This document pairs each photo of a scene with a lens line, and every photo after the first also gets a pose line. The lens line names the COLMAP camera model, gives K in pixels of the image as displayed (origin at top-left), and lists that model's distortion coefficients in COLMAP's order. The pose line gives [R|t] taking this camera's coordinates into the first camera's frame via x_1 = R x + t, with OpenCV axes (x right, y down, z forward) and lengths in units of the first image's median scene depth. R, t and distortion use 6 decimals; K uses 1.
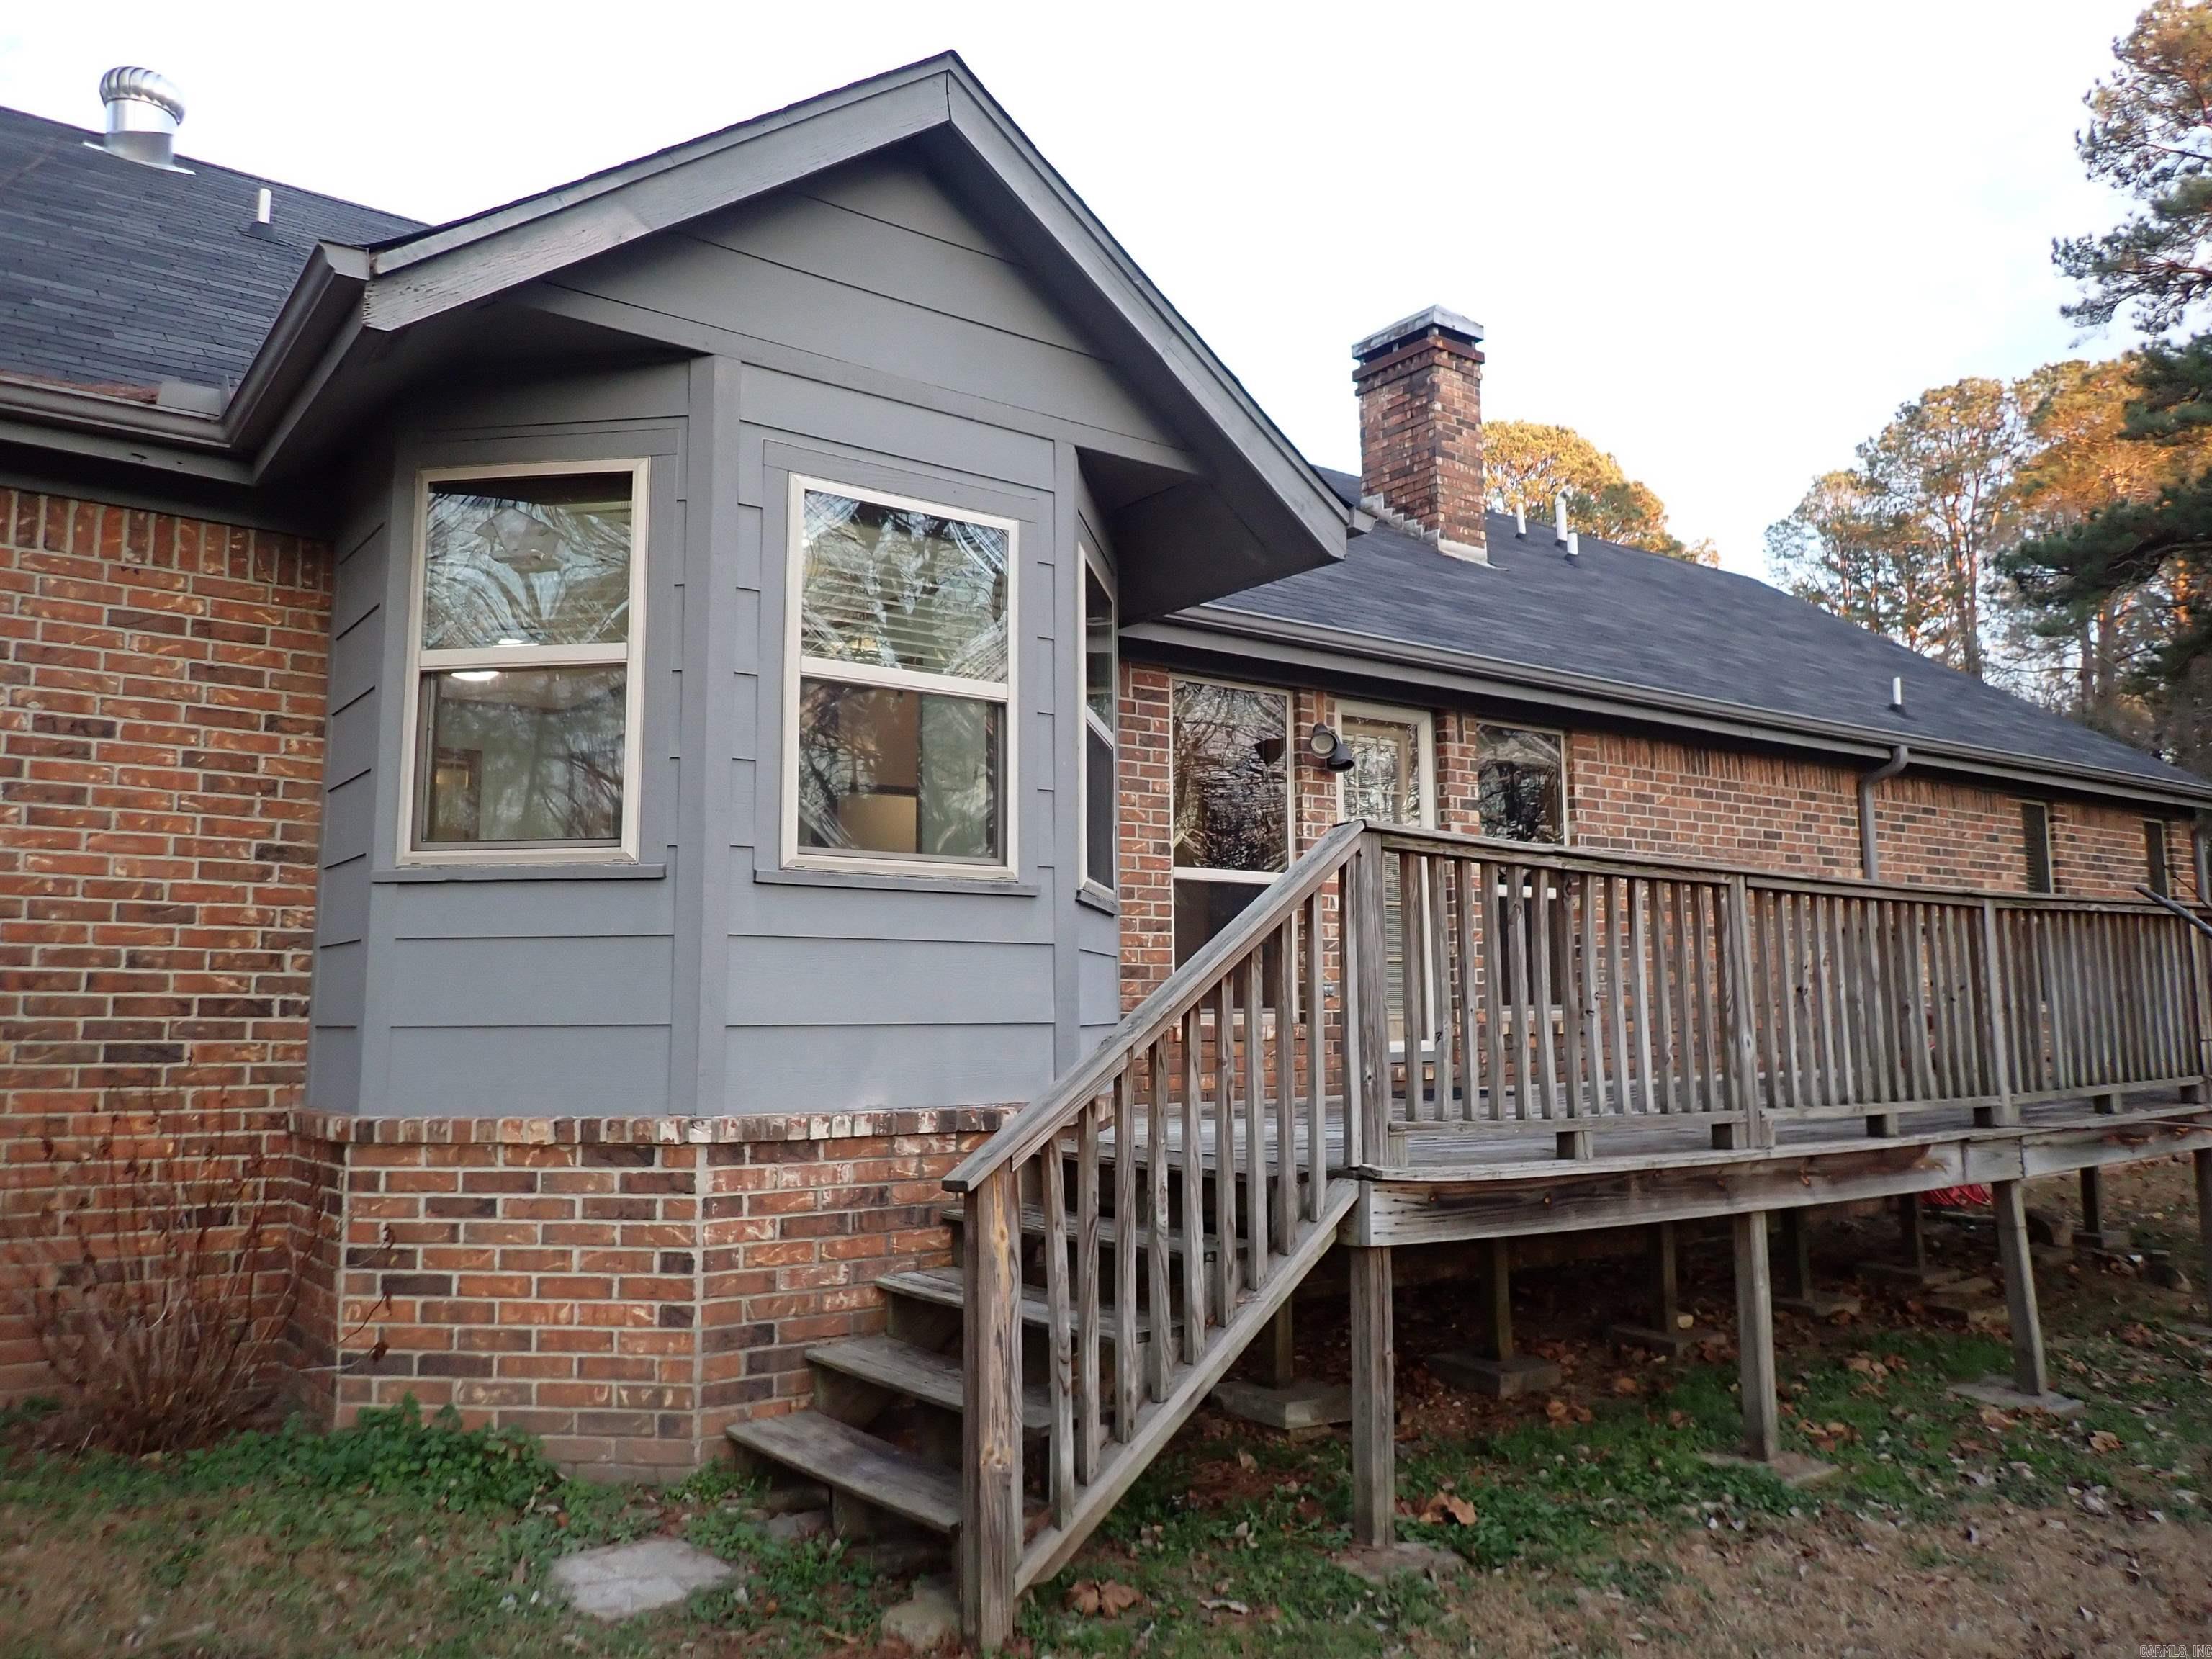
lens RADIAL K [[1638.0, 0, 1103.5], [0, 1638.0, 814.0], [0, 0, 1]] dist [-0.003554, -0.008646]
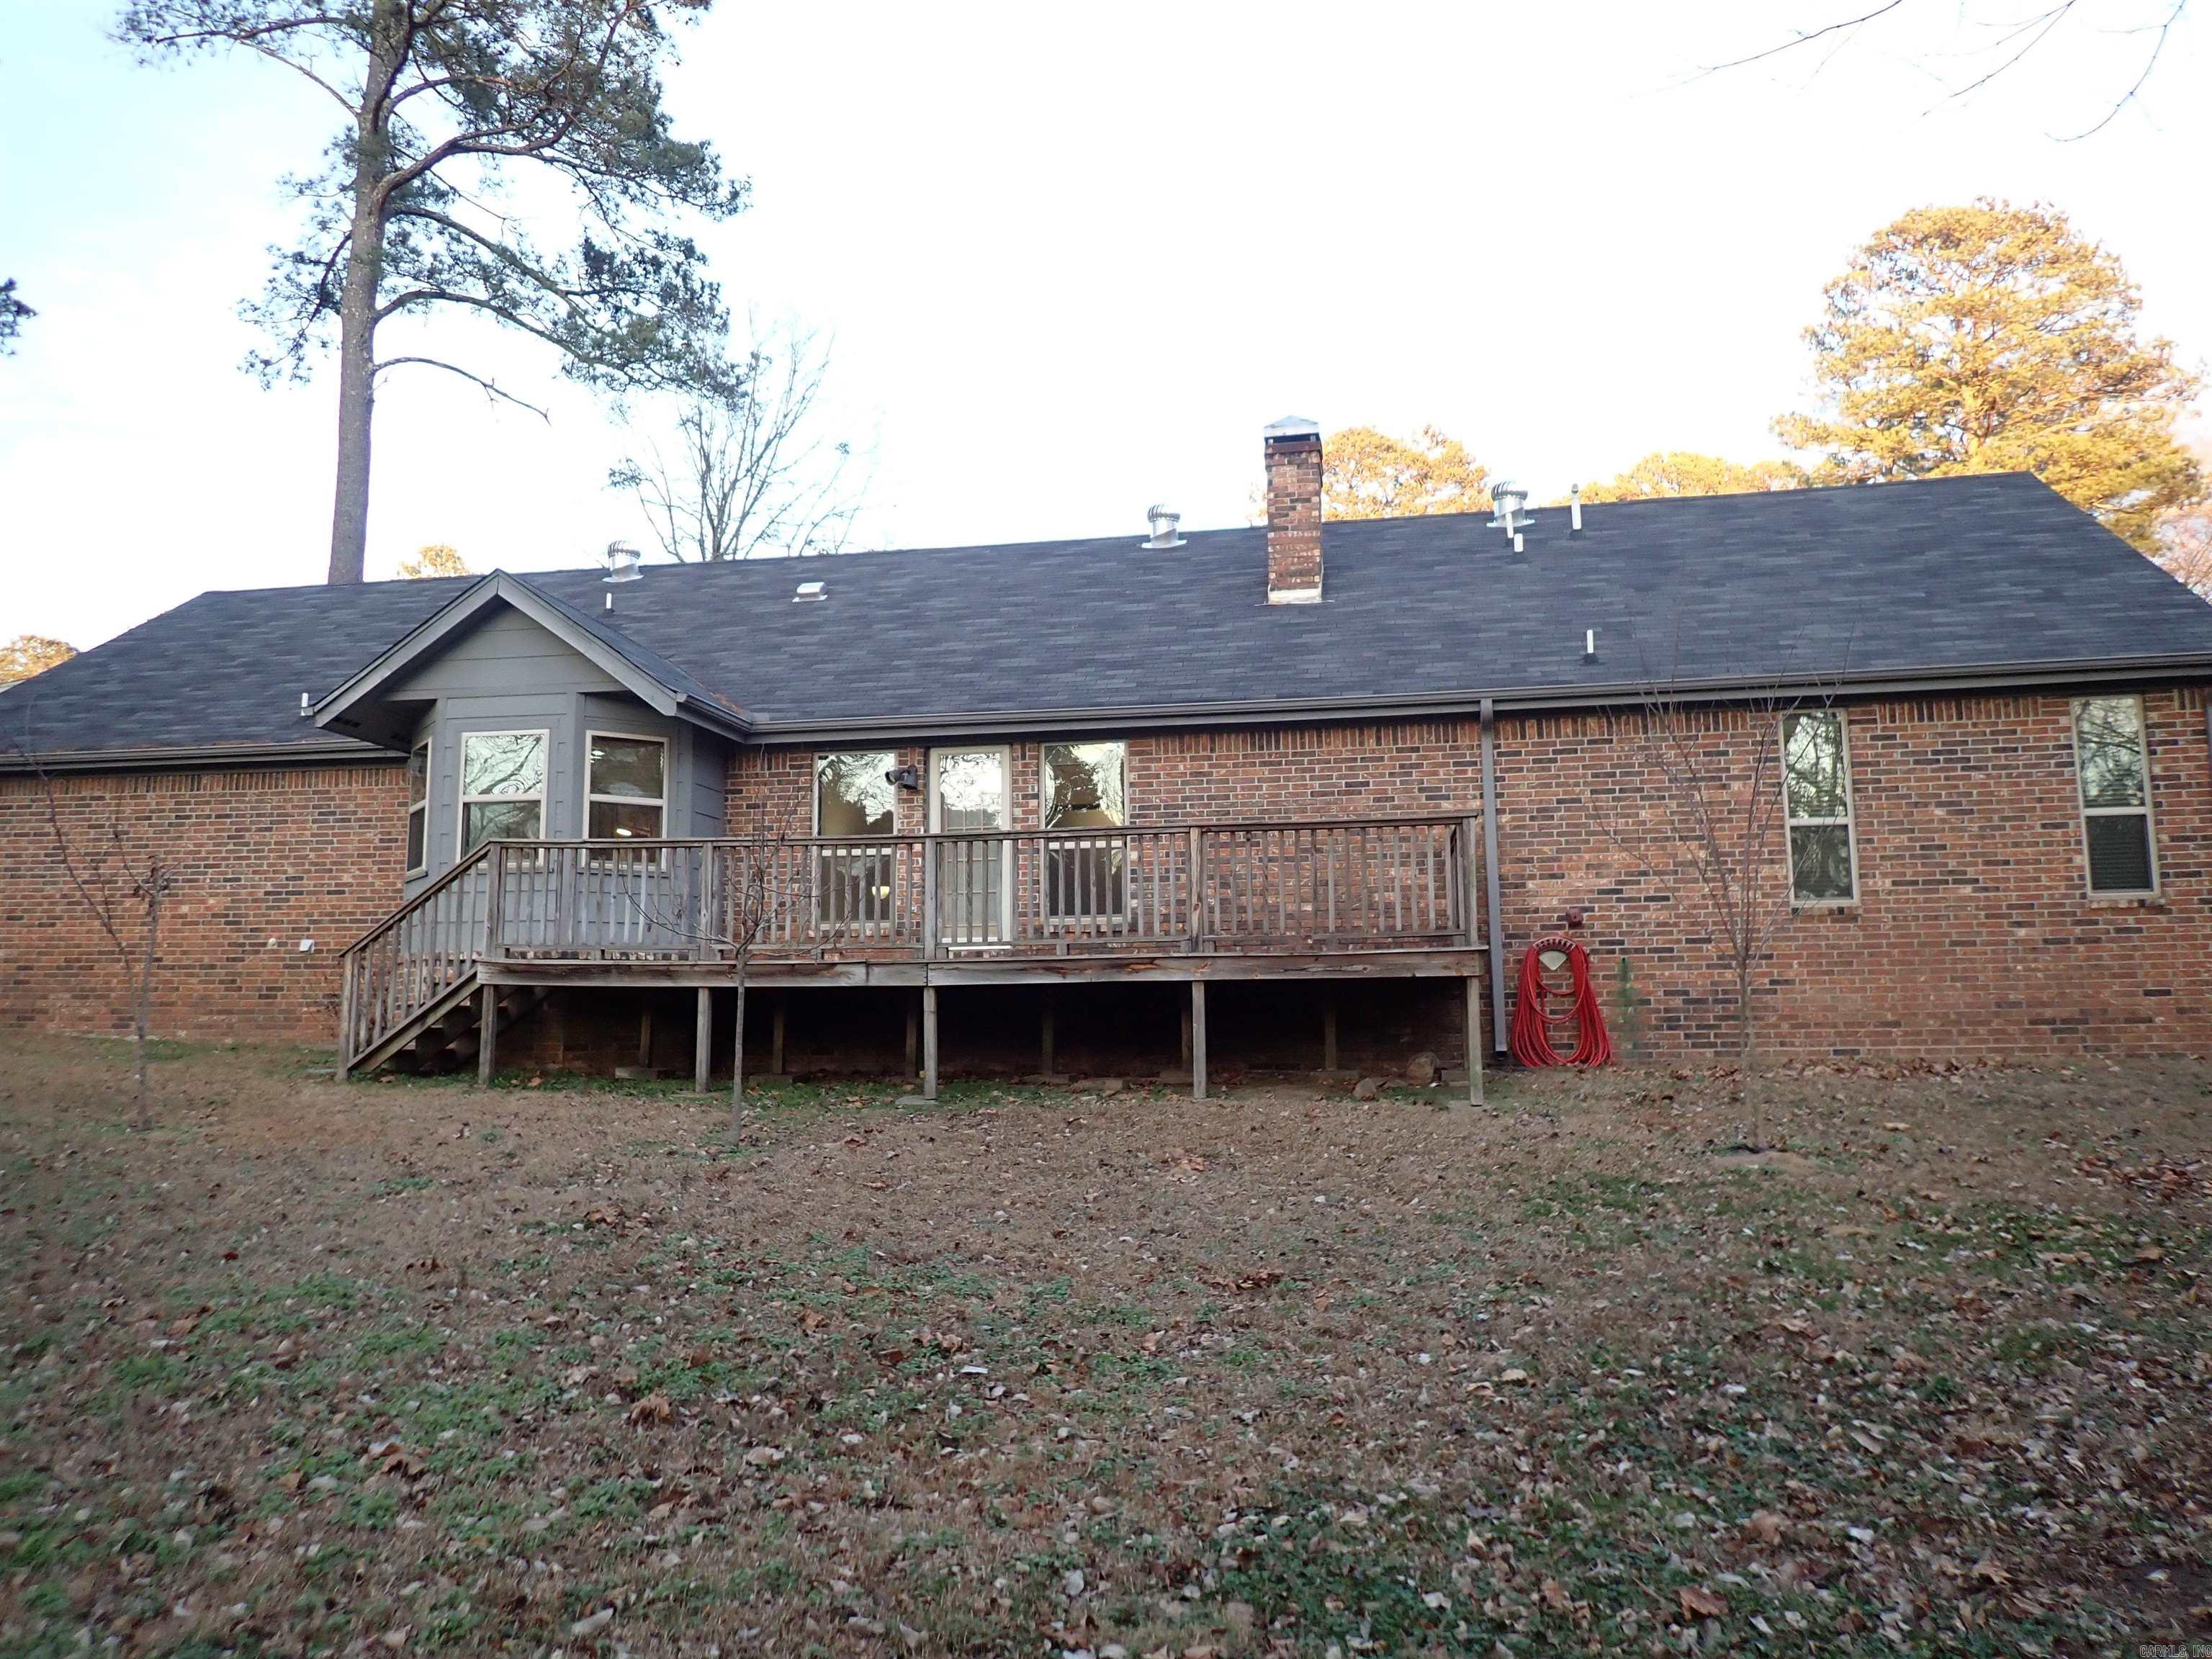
lens RADIAL K [[1638.0, 0, 1096.3], [0, 1638.0, 823.4], [0, 0, 1]] dist [-0.003554, -0.008646]
pose [[0.683154, -0.089893, -0.724720, 1.090252], [0.092583, 0.995048, -0.036151, 0.065149], [0.724381, -0.042400, 0.688094, -0.078068]]
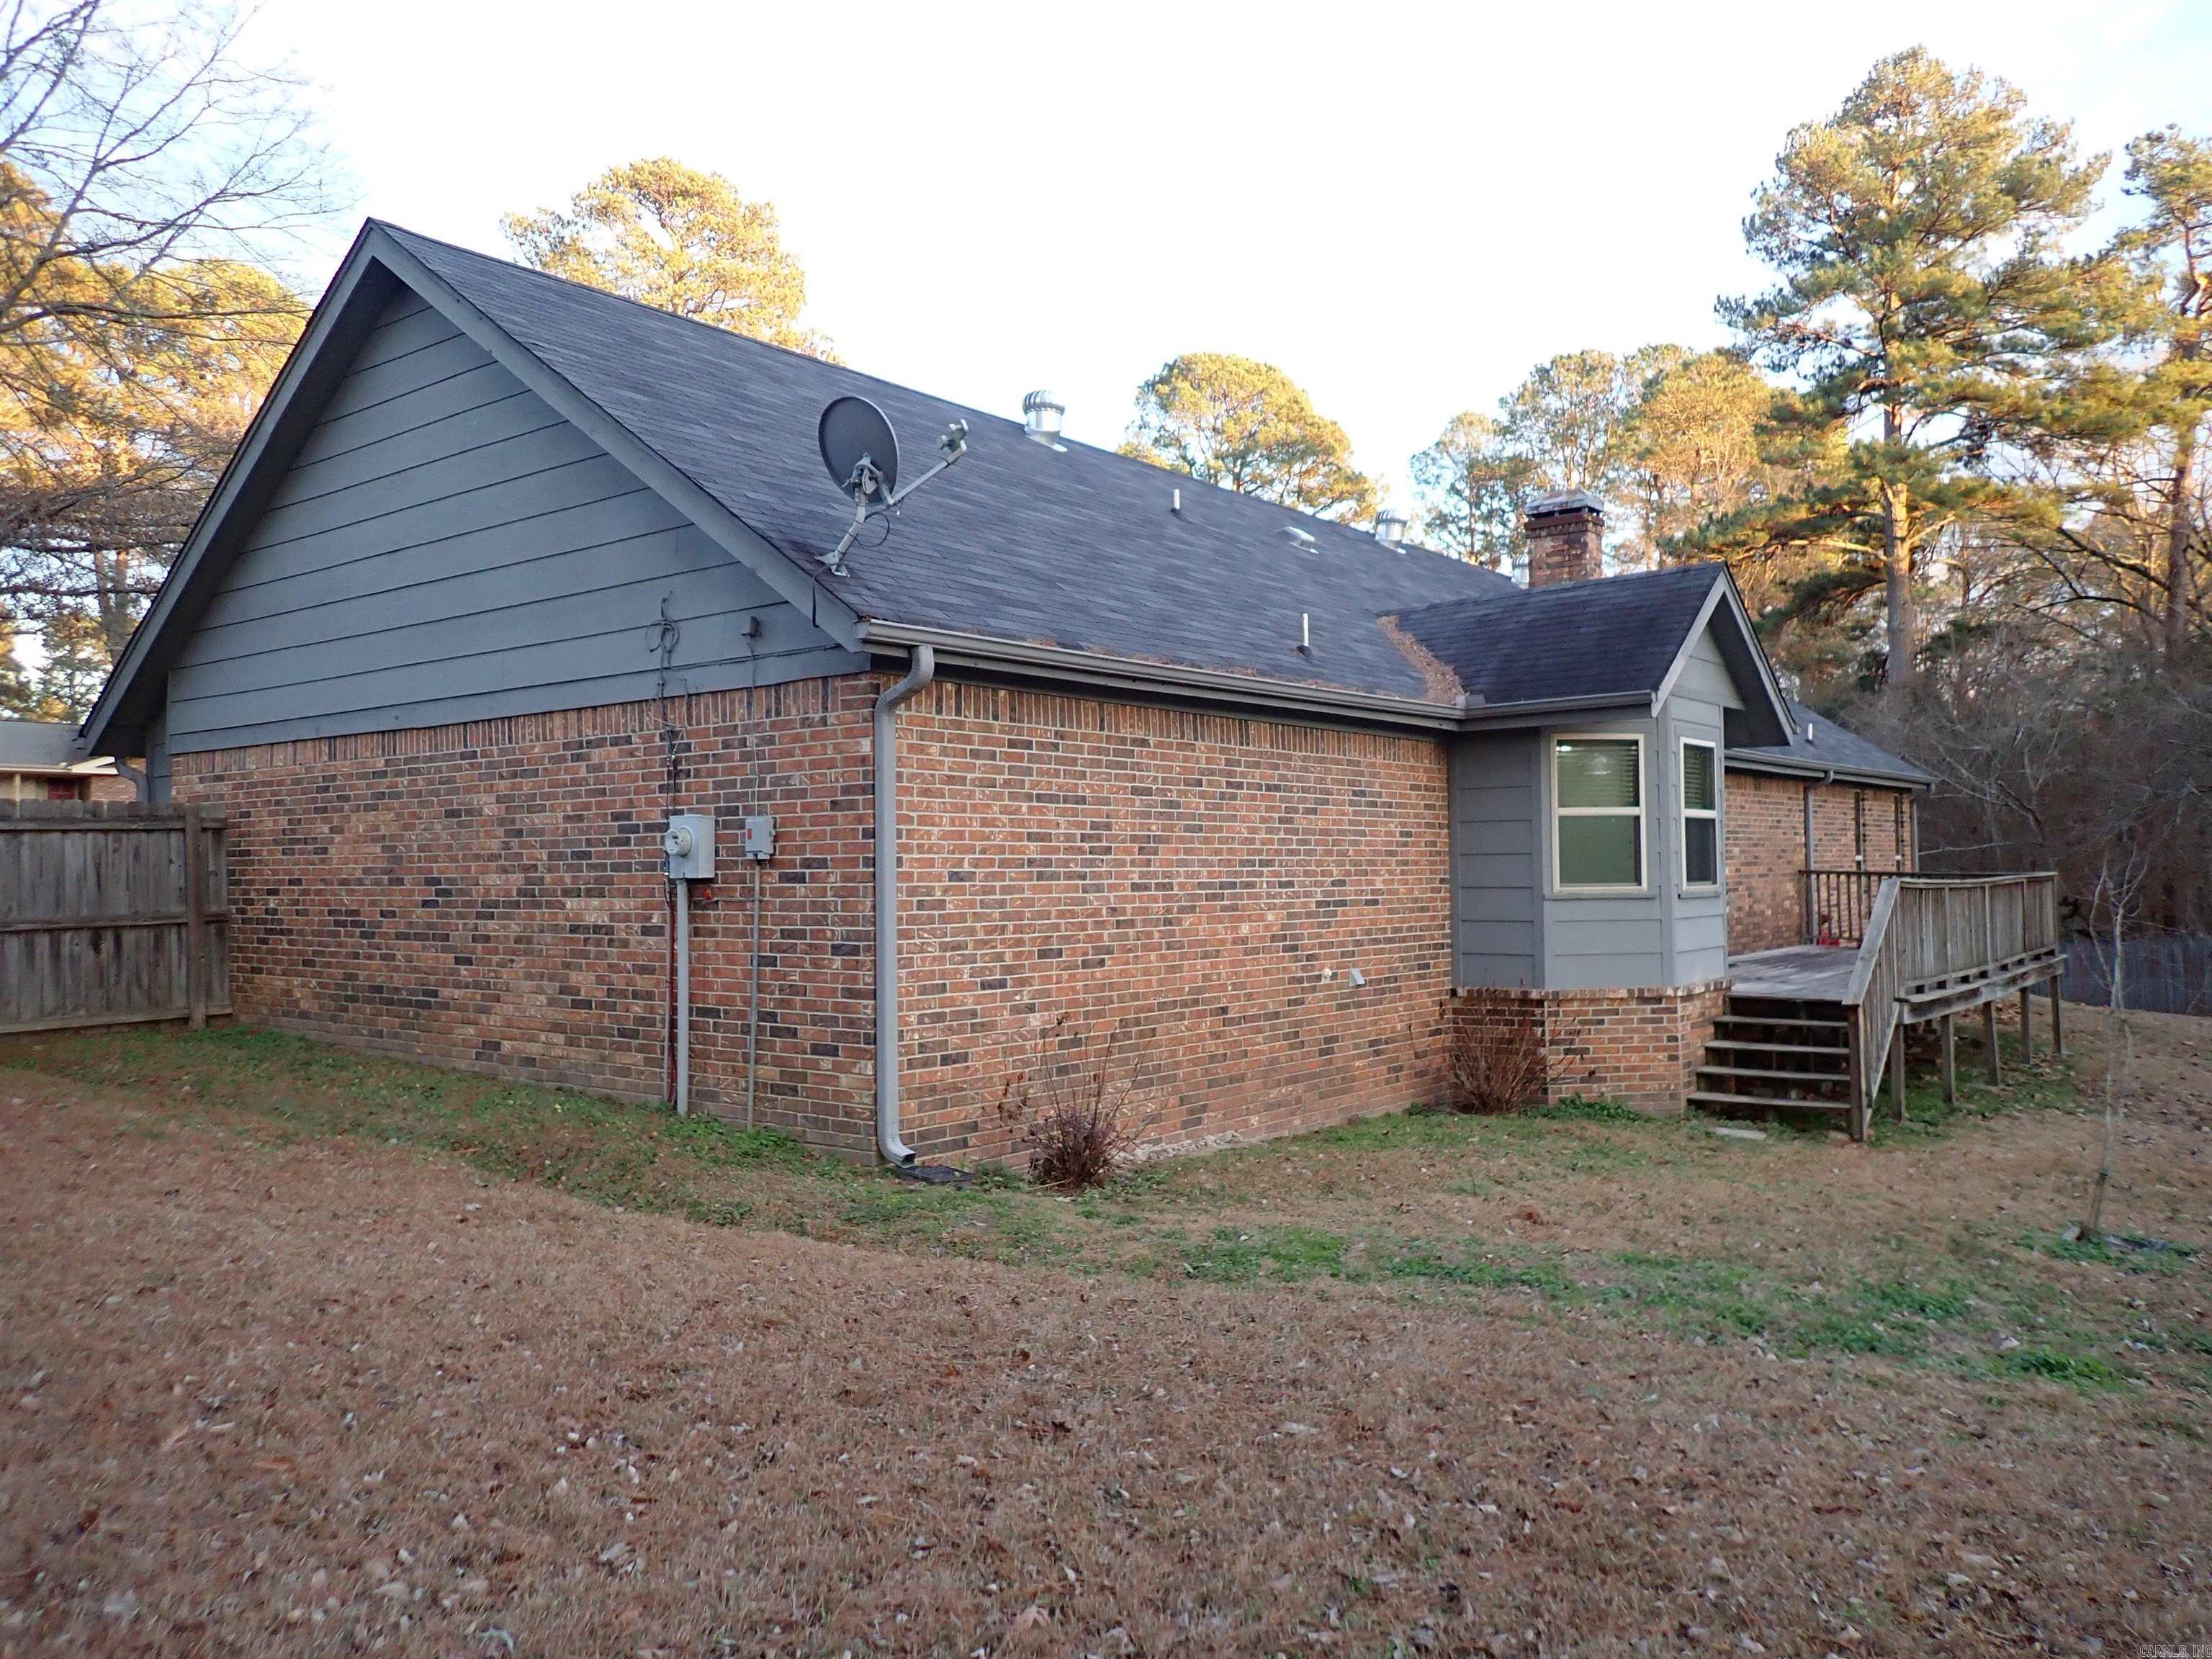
lens RADIAL K [[1638.0, 0, 1108.8], [0, 1638.0, 829.3], [0, 0, 1]] dist [-0.003554, -0.008646]
pose [[0.963571, 0.001280, 0.267451, -0.725885], [-0.027884, 0.995020, 0.095698, -0.119094], [-0.265997, -0.099669, 0.958807, -0.513592]]
